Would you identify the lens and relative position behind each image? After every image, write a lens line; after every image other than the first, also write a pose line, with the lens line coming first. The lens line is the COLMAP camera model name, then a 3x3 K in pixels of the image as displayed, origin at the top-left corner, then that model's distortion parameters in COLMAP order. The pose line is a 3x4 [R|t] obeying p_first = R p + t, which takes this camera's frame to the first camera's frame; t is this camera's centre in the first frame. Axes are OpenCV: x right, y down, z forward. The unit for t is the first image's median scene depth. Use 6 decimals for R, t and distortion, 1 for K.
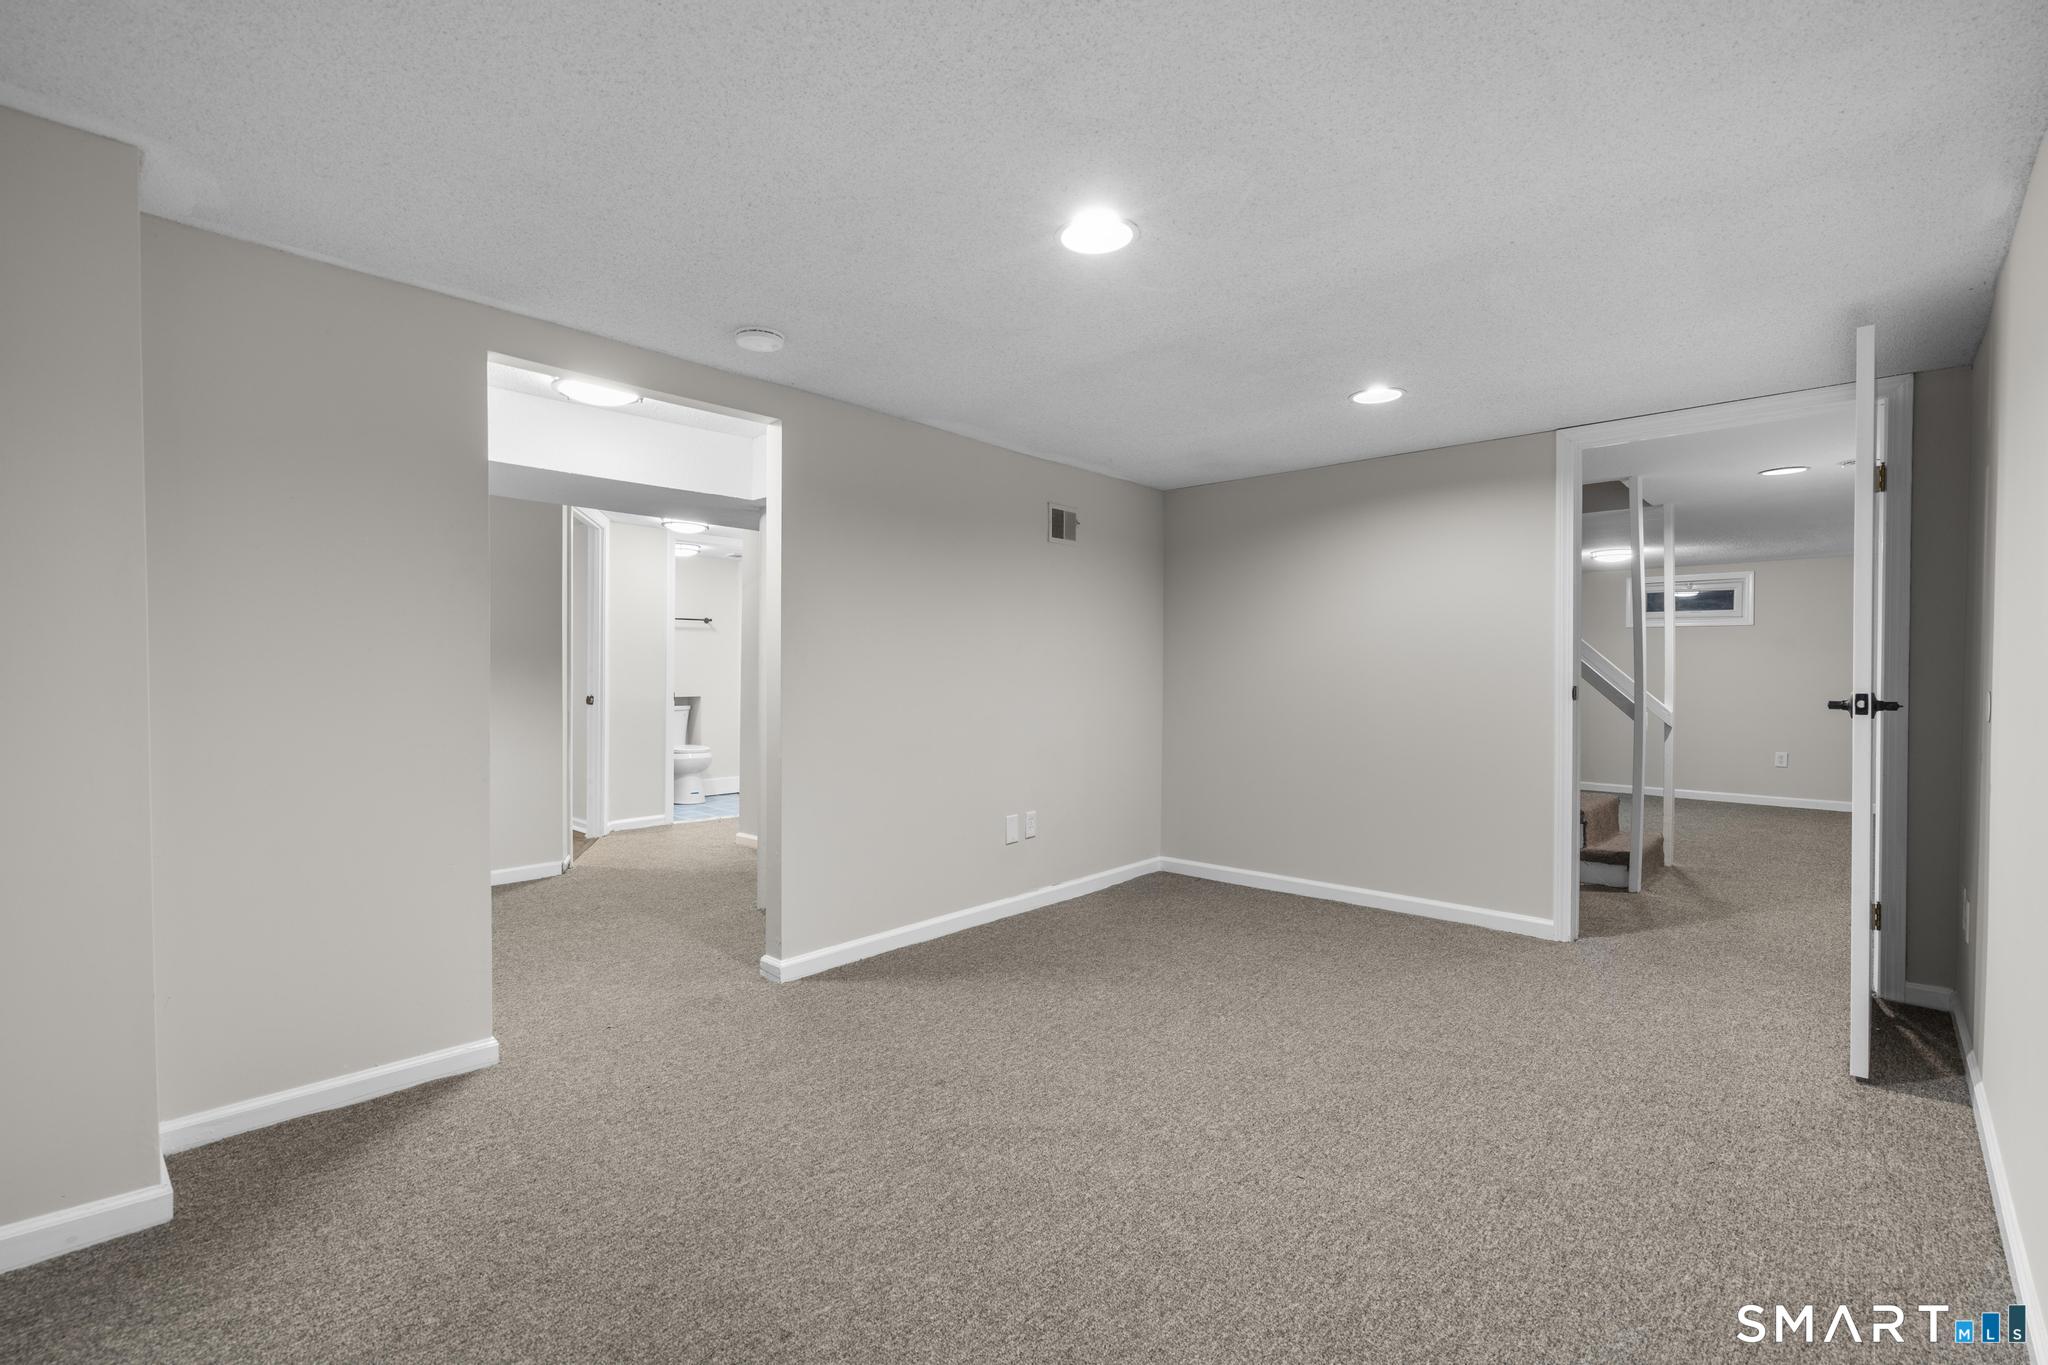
lens RADIAL K [[910.5, 0, 1018.8], [0, 910.5, 687.0], [0, 0, 1]] dist [-0.003697, 0.000983]
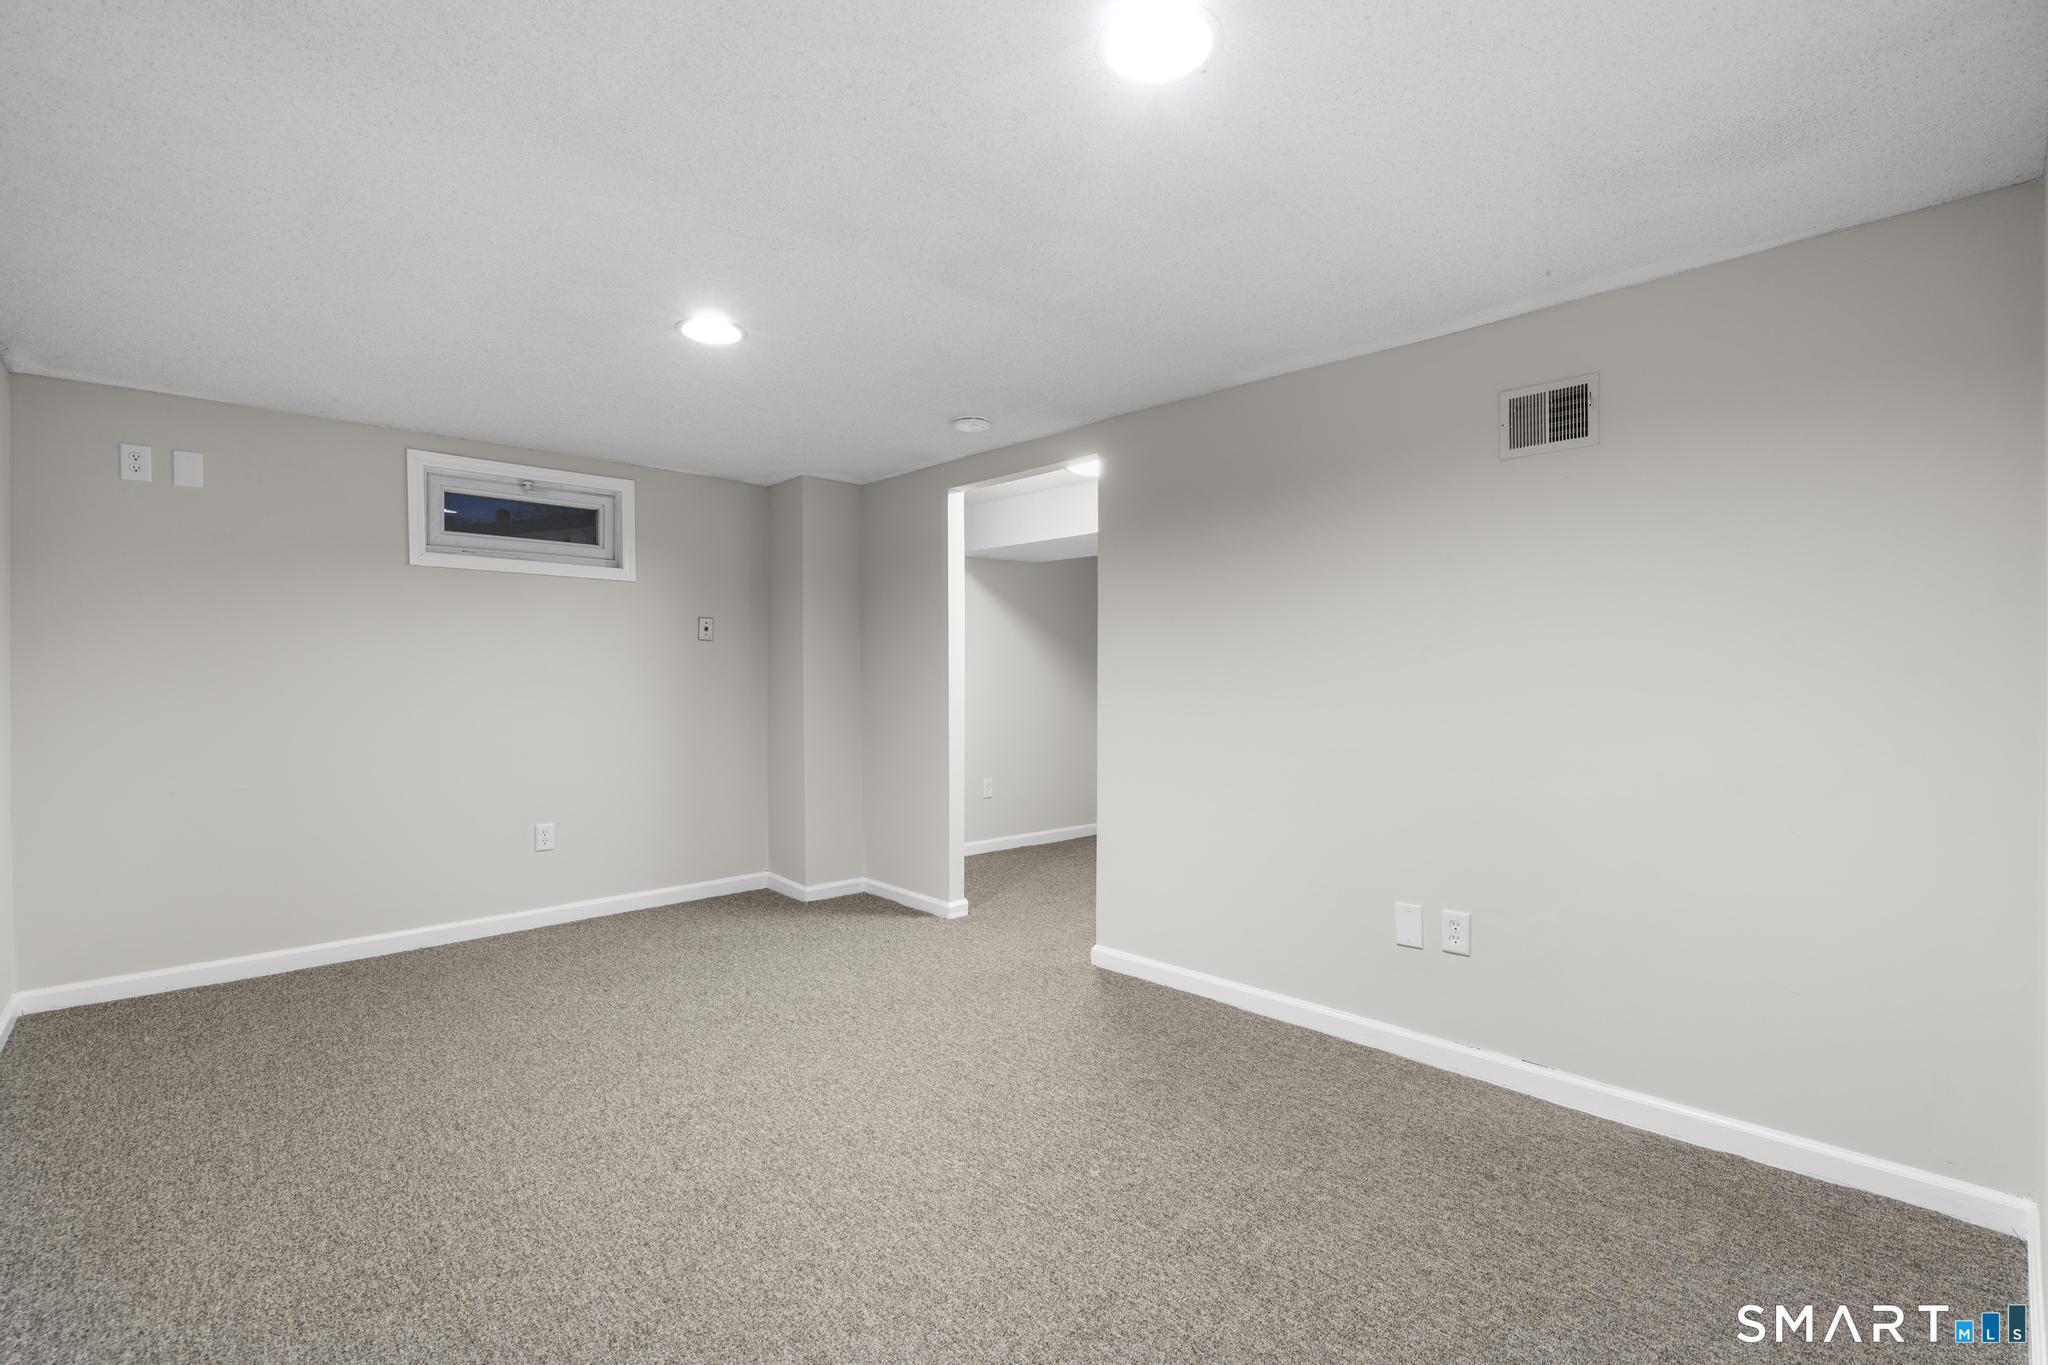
lens RADIAL K [[910.5, 0, 1026.0], [0, 910.5, 675.0], [0, 0, 1]] dist [-0.003697, 0.000983]
pose [[-0.071033, -0.007770, -0.997444, 0.851397], [-0.015414, 0.999859, -0.006691, -0.017132], [0.997355, 0.014900, -0.071143, 0.992772]]
